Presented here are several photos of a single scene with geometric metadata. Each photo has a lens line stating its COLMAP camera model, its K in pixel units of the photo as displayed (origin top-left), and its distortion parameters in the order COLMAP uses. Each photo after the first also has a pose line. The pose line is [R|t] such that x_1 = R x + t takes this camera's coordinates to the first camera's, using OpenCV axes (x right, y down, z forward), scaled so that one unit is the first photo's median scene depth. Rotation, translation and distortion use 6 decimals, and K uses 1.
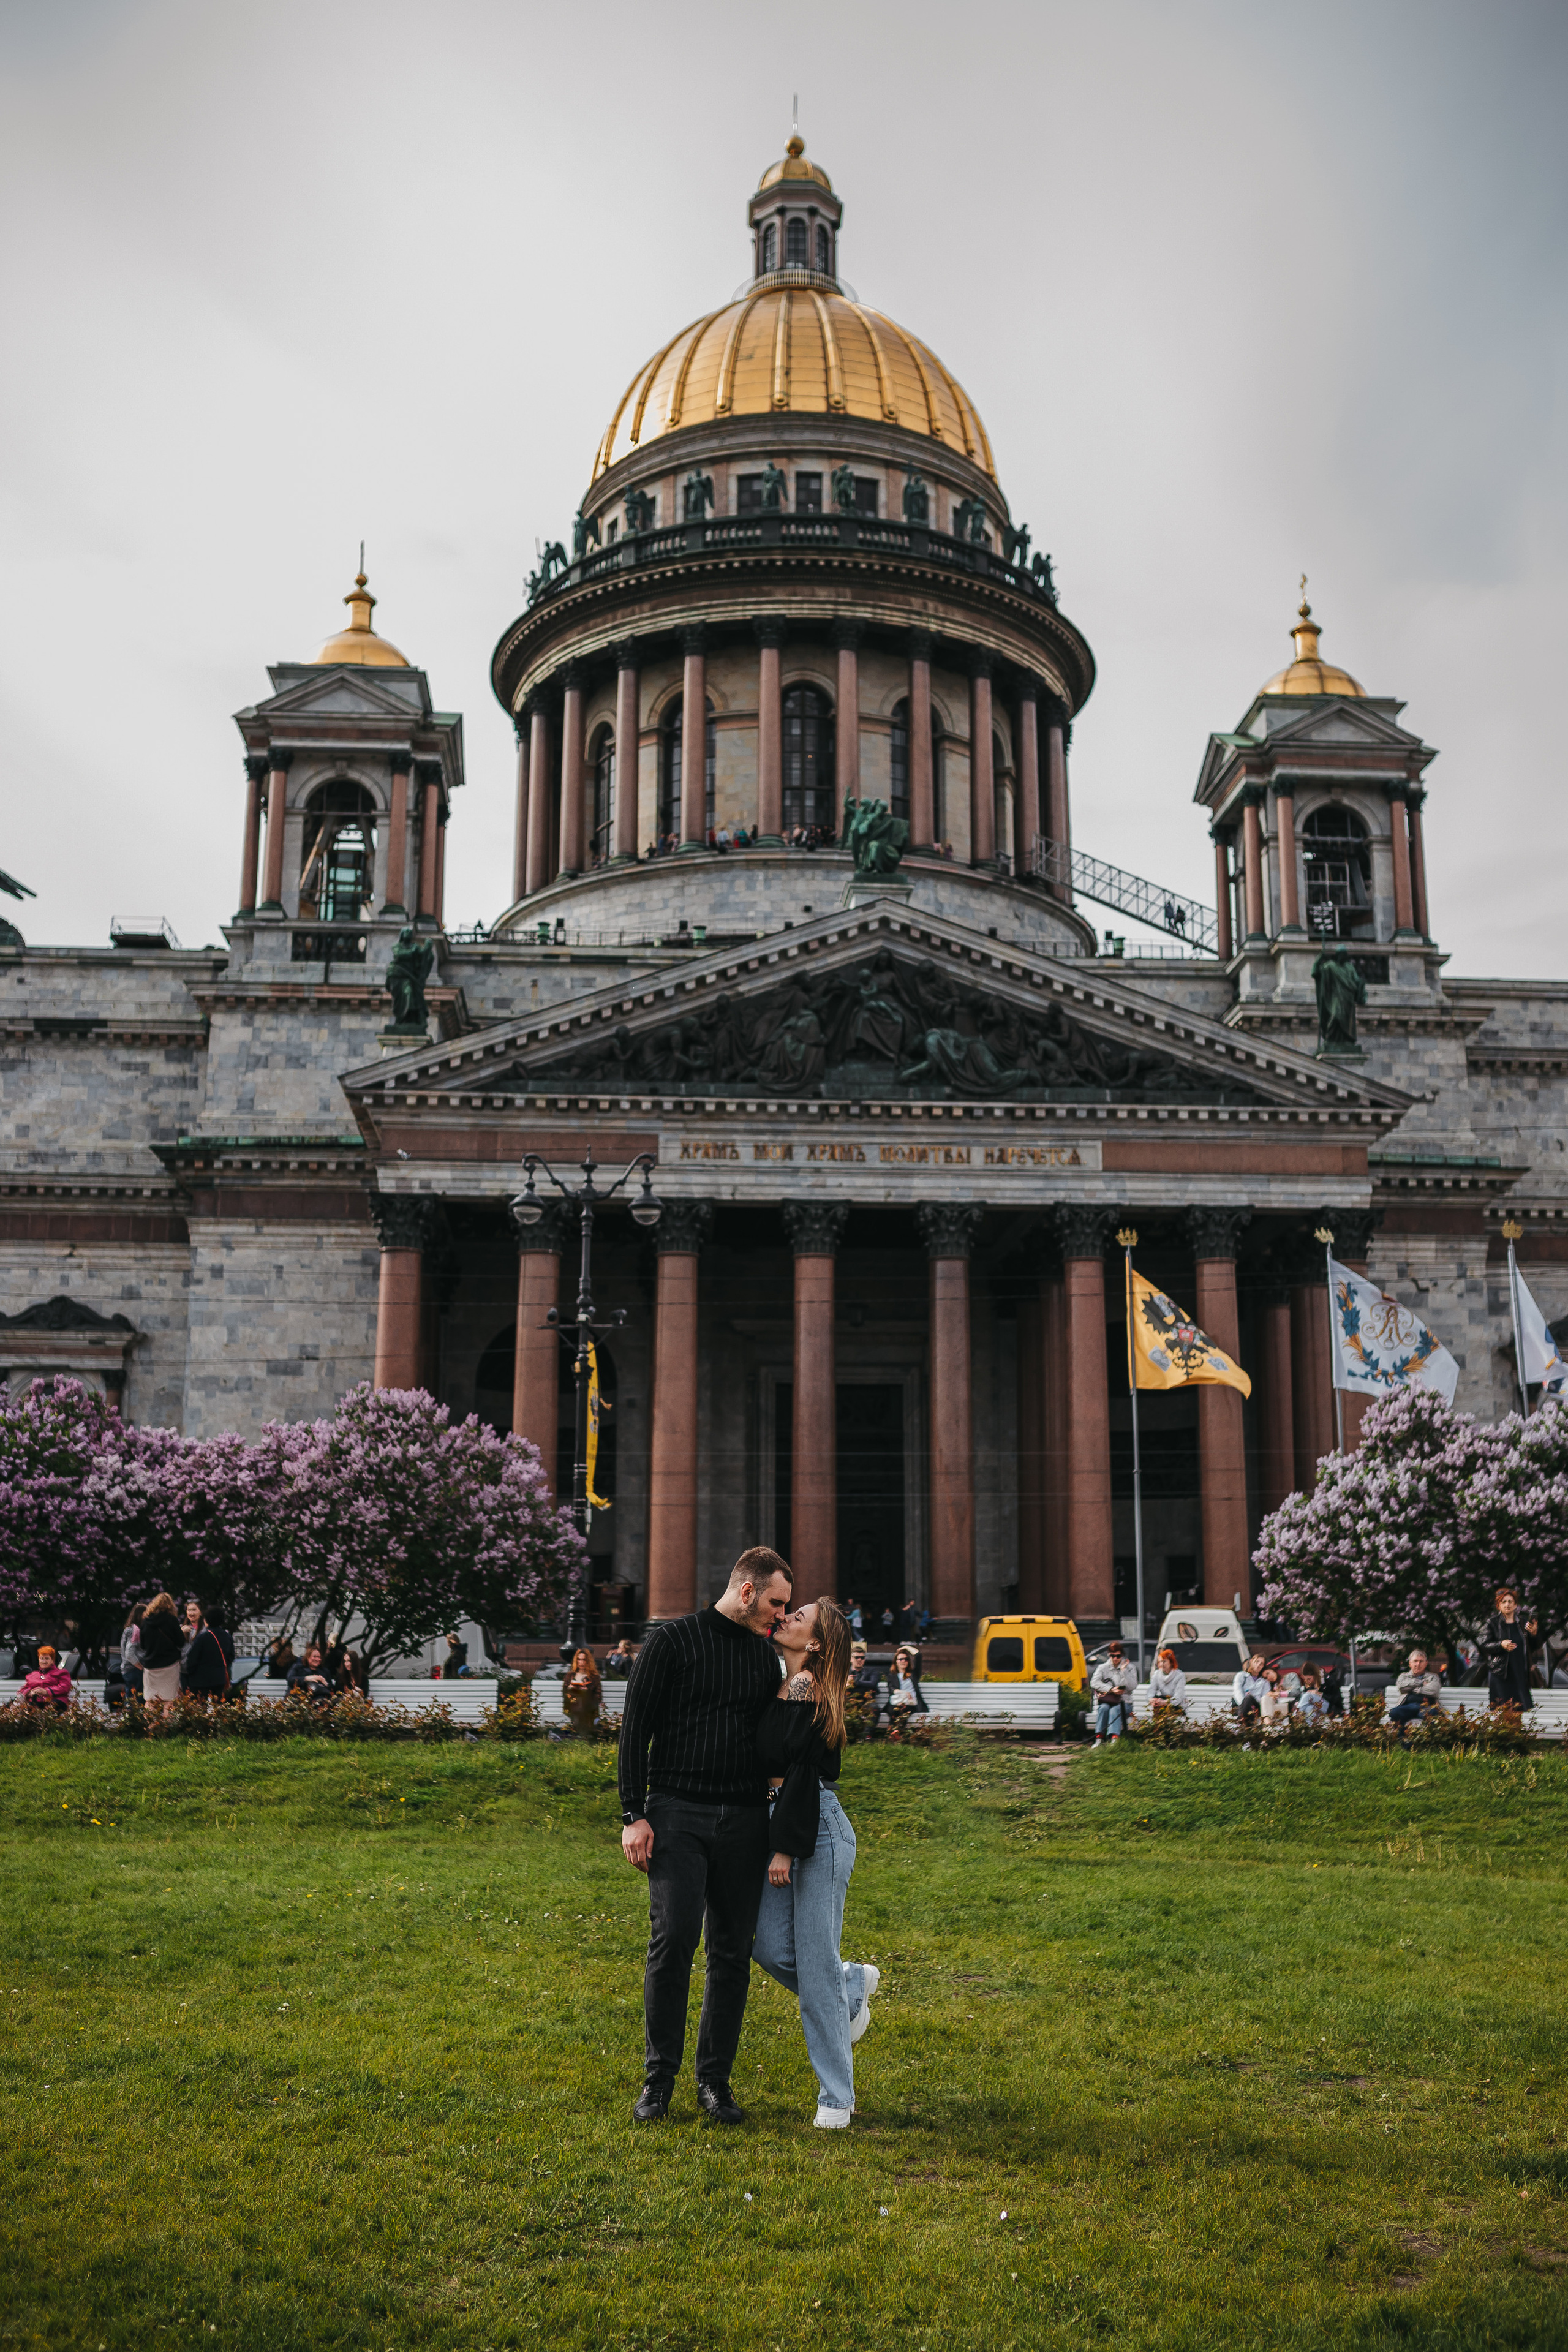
lens RADIAL K [[2313.8, 0, 778.2], [0, 2313.8, 1135.2], [0, 0, 1]] dist [-0.015663, 0.000000]
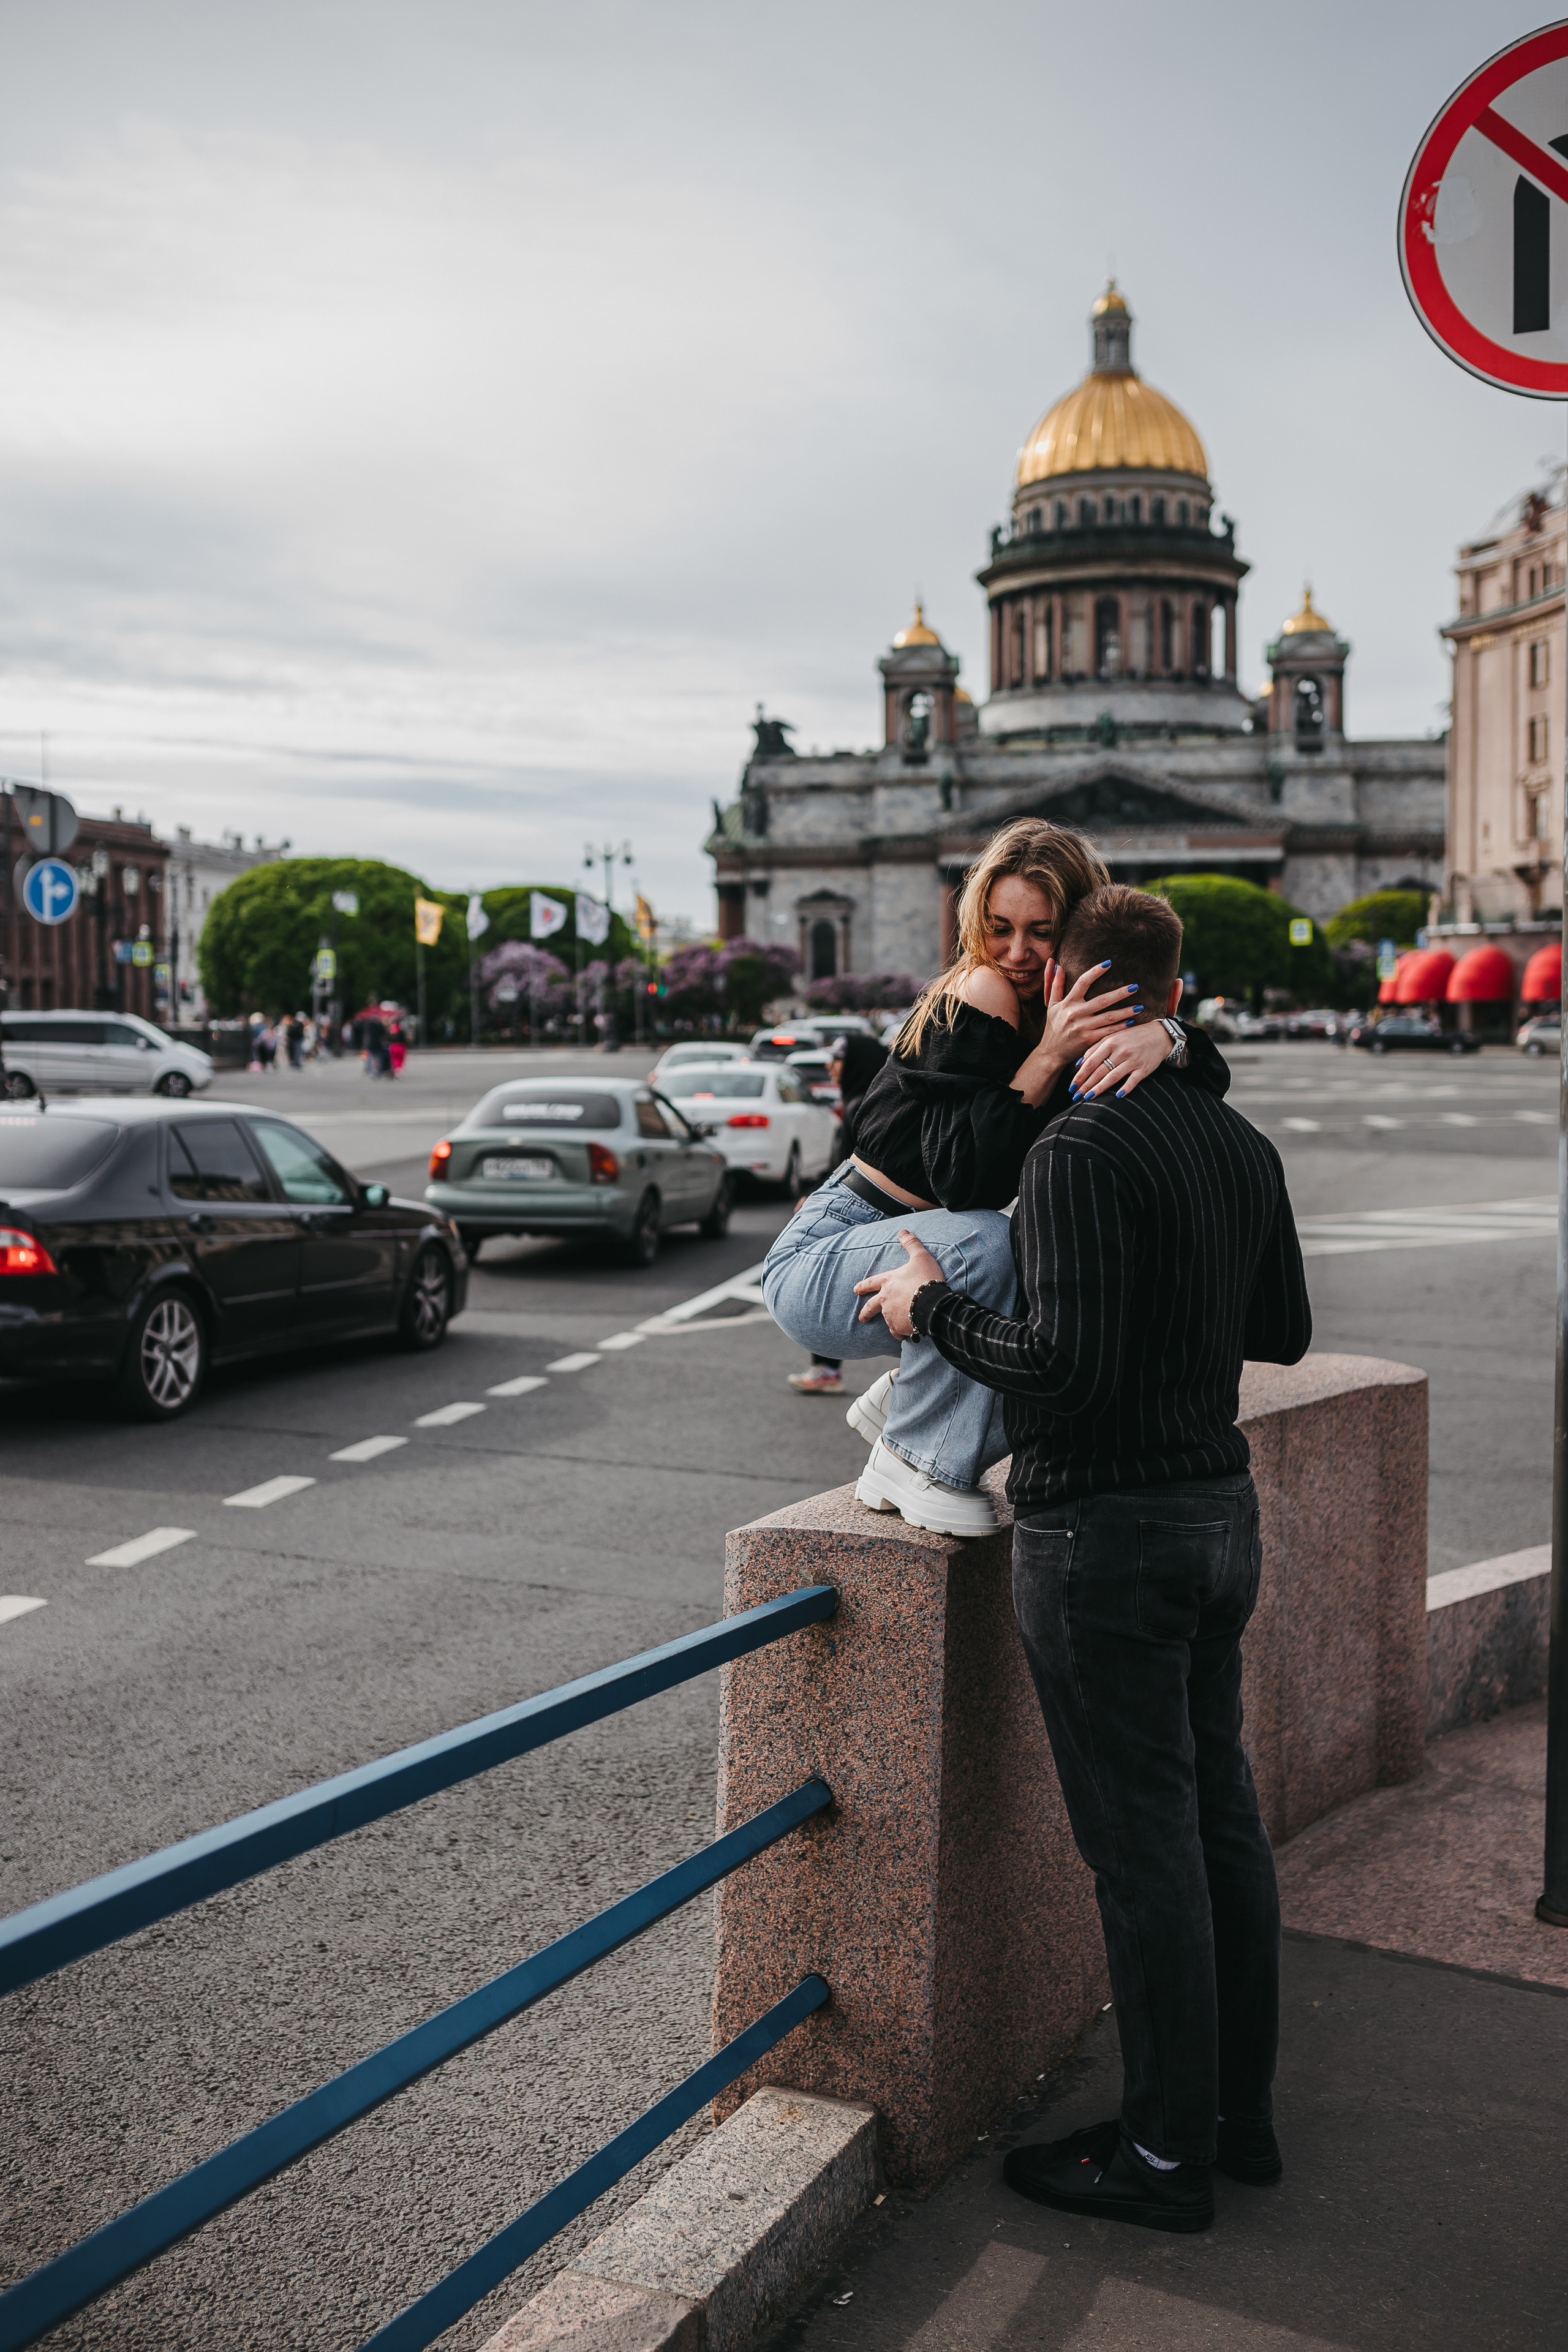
lens RADIAL K [[2313.8, 0, 723.0], [0, 2313.8, 1181.9], [0, 0, 1]] dist [-0.015663, 0.000000]
pose [[0.969608, 0.002703, -0.244648, 0.234305], [0.068654, 0.956759, 0.282665, -0.363981], [0.234833, -0.290871, 0.927495, -1.596638]]
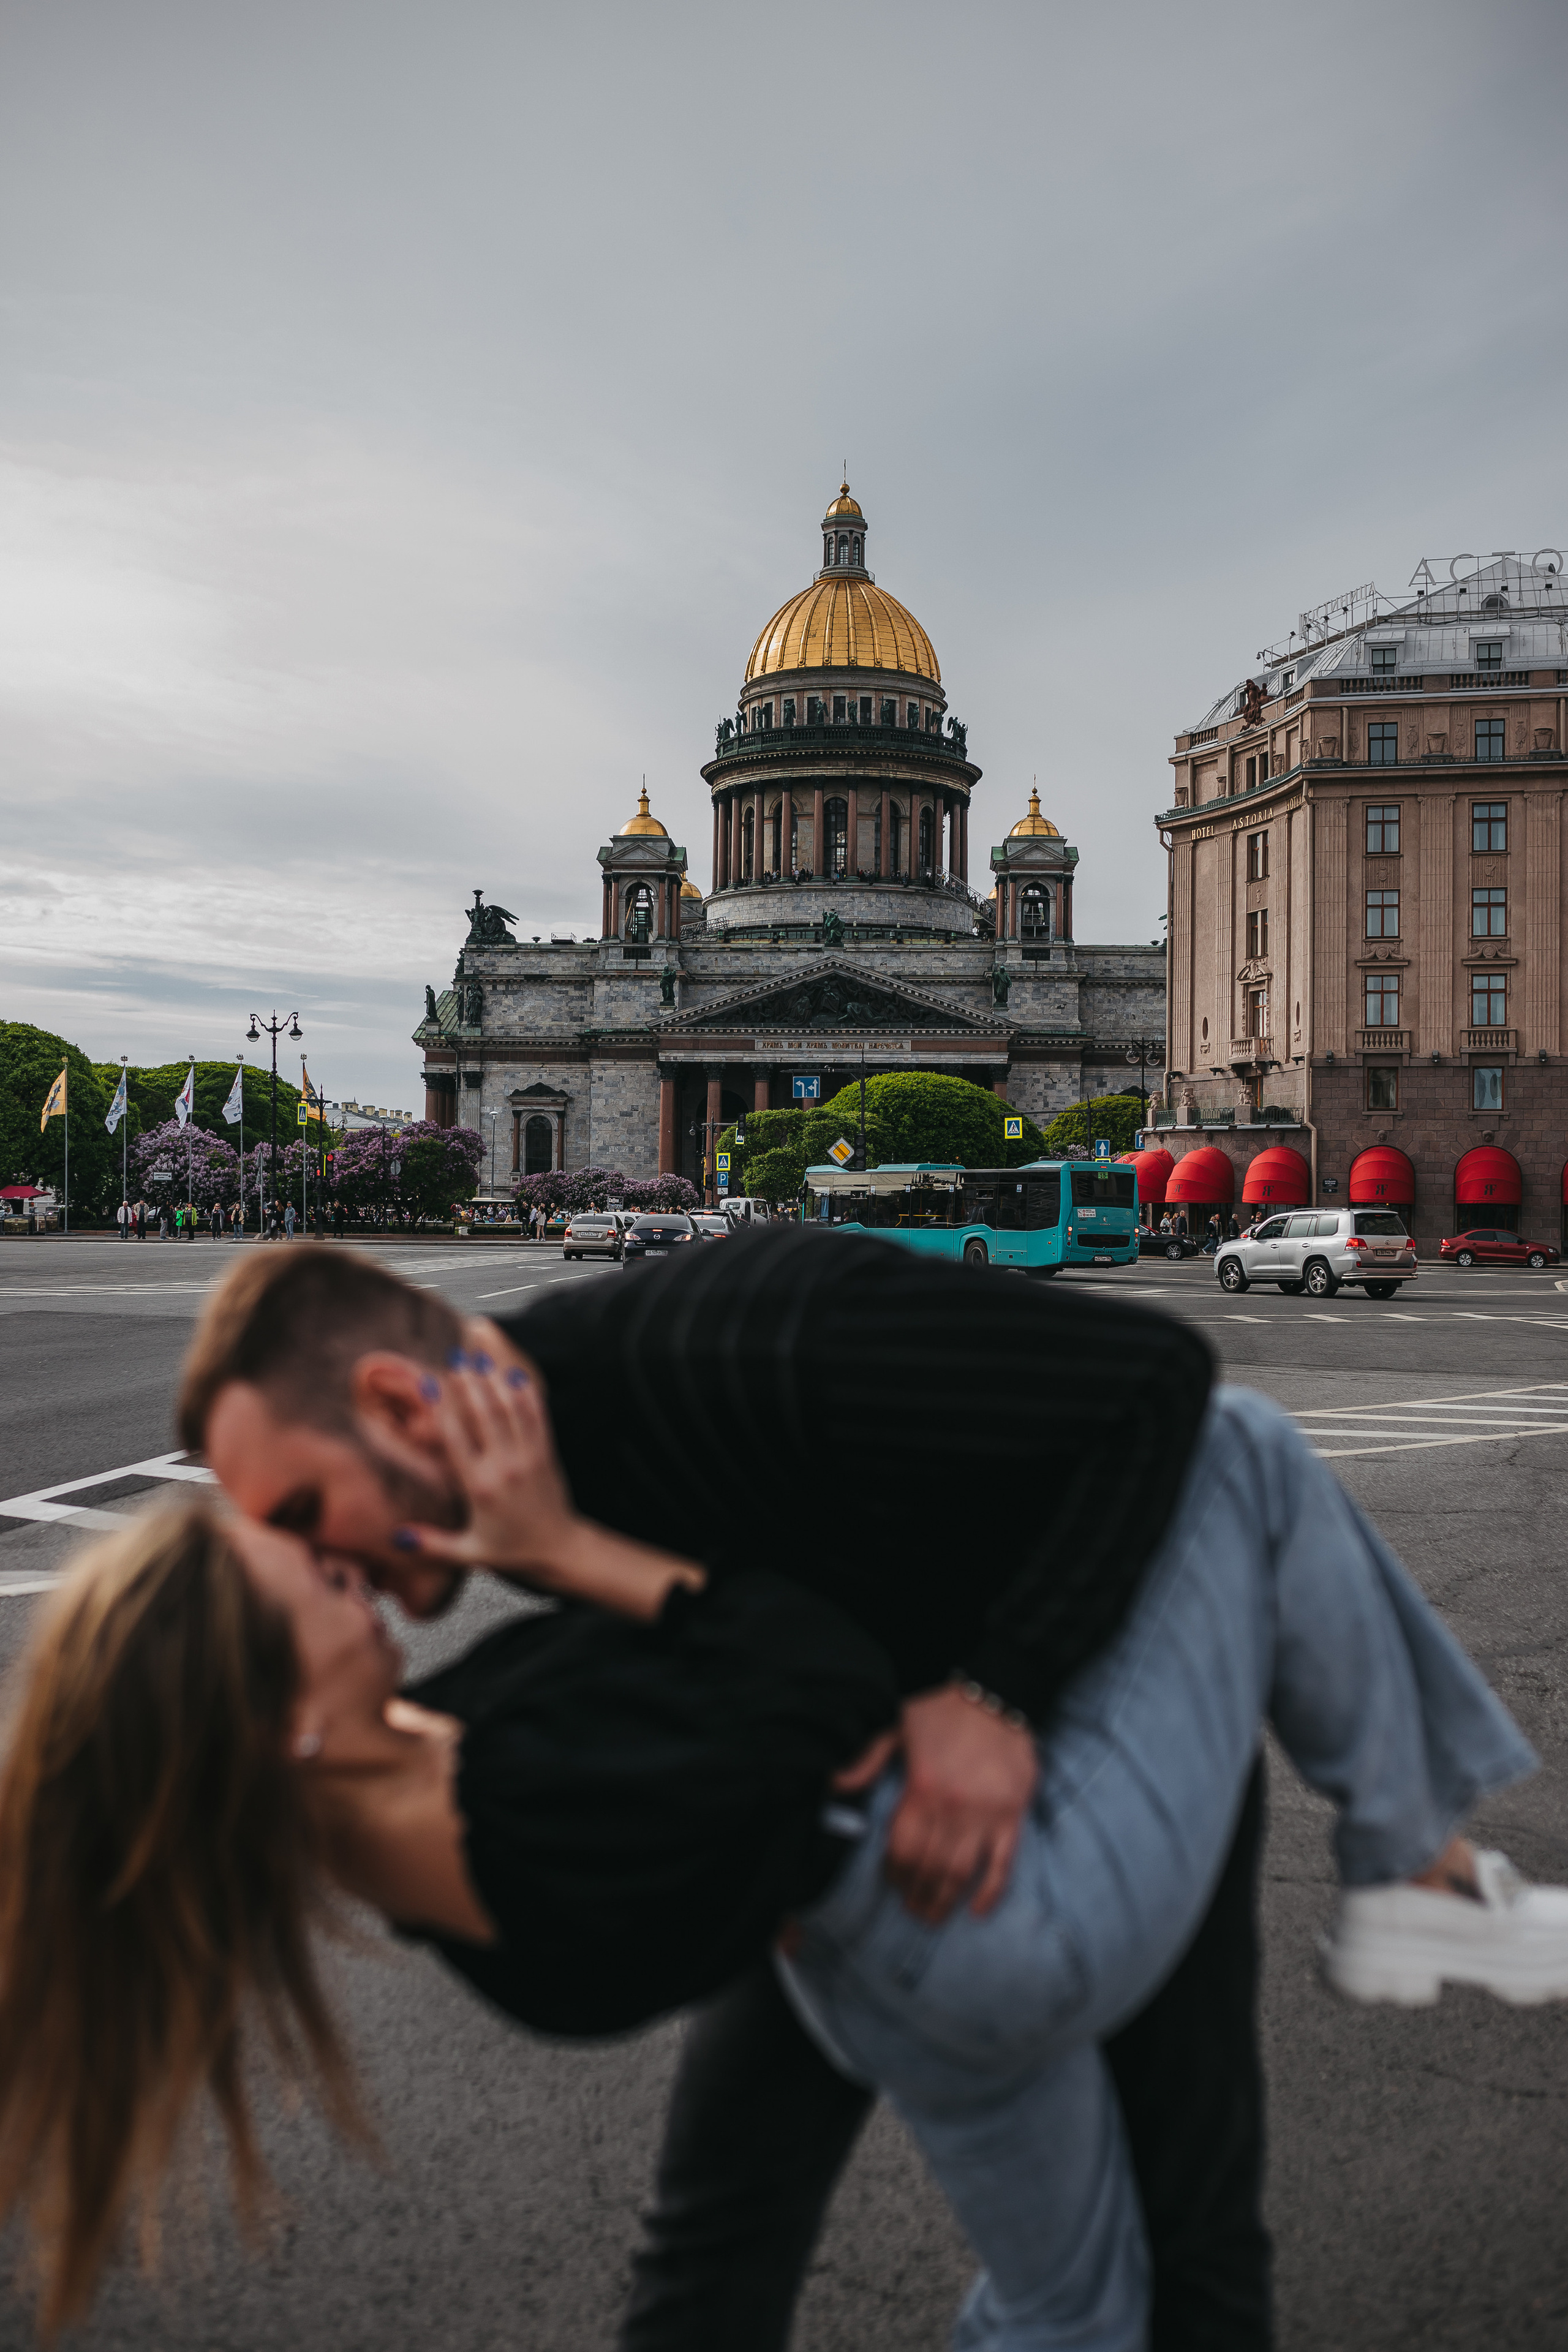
lens RADIAL K [[2313.8, 0, 739.6], [0, 2313.8, 1196.9], [0, 0, 1]] dist [-0.015663, 0.000000]
pose [[0.991287, 0.005609, -0.131604, 0.249704], [0.021920, 0.978138, 0.206798, -0.327114], [0.129887, -0.207881, 0.969492, -1.477814]]
